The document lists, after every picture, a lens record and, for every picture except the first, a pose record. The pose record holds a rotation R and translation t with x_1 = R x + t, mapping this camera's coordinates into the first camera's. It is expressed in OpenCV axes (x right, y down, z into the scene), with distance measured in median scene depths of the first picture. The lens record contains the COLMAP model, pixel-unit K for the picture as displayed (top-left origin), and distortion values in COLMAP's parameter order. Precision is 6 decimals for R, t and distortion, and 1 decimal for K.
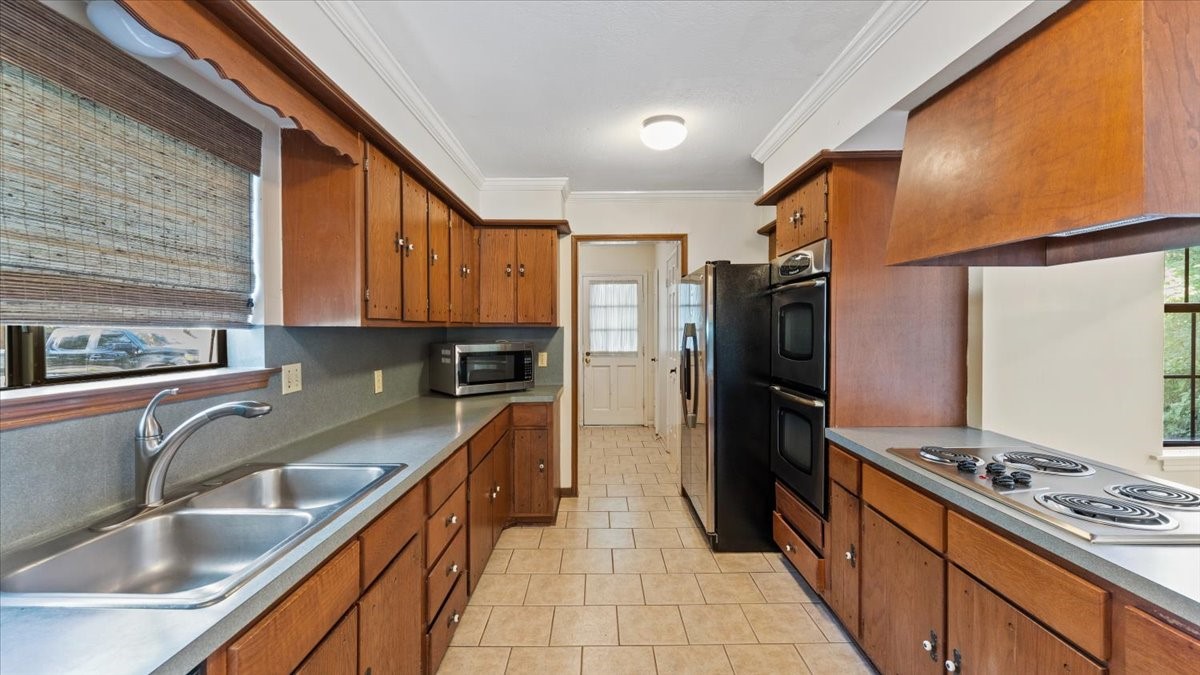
lens RADIAL K [[482.0, 0, 599.1], [0, 482.0, 332.3], [0, 0, 1]] dist [0.000127, -0.000425]
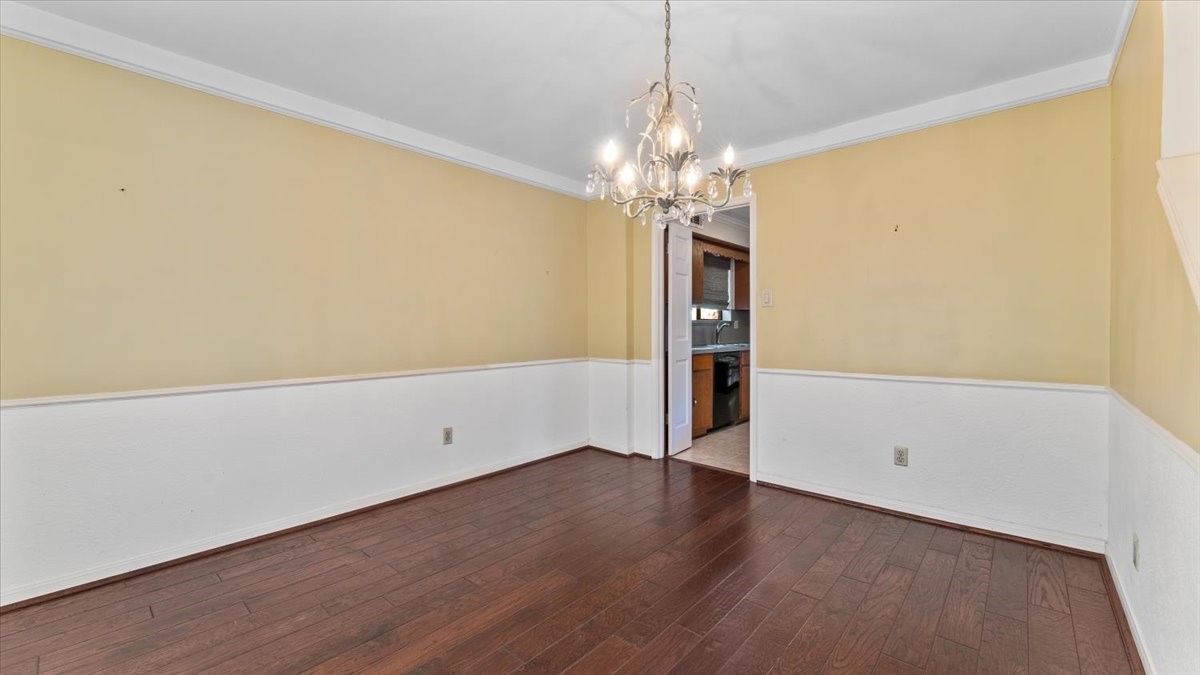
lens RADIAL K [[482.0, 0, 599.1], [0, 482.0, 332.3], [0, 0, 1]] dist [0.000127, -0.000425]
pose [[0.742744, 0.006843, -0.669540, 1.111876], [-0.004011, 0.999975, 0.005770, 0.153227], [0.669563, -0.001600, 0.742754, -2.591881]]
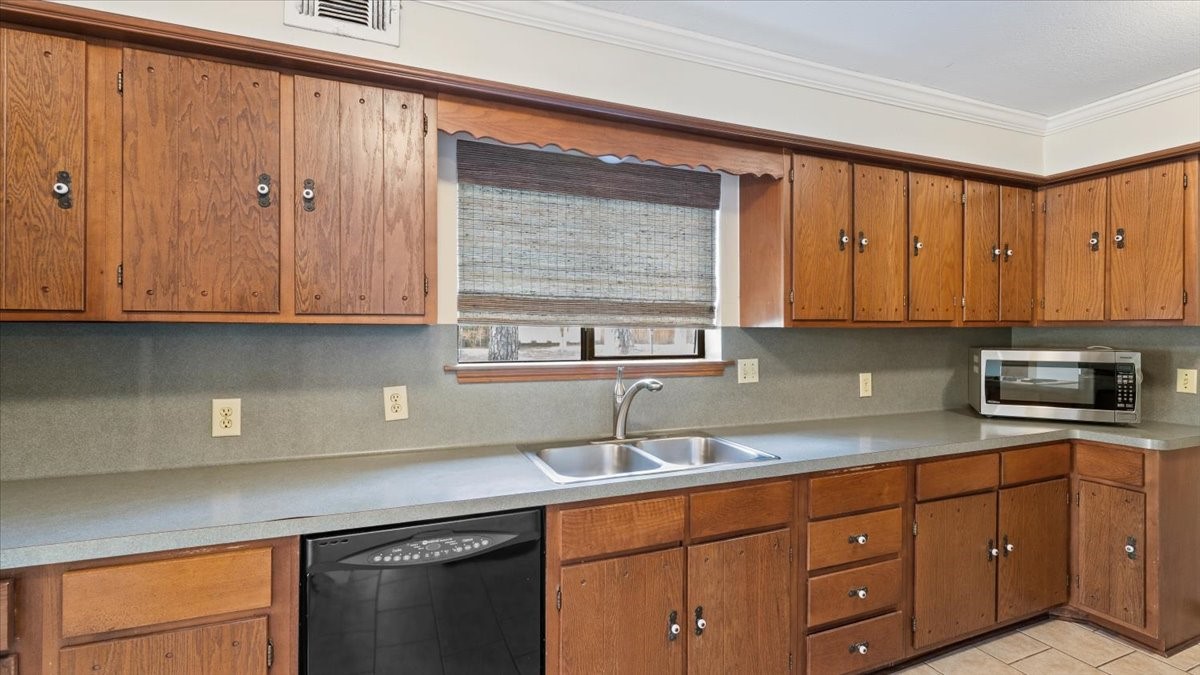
lens RADIAL K [[545.6, 0, 611.1], [0, 545.6, 330.7], [0, 0, 1]] dist [0.003870, 0.000282]
pose [[0.376517, 0.002407, -0.926407, 0.534023], [-0.006724, 0.999977, -0.000135, -0.001439], [0.926385, 0.006280, 0.376525, 0.195359]]
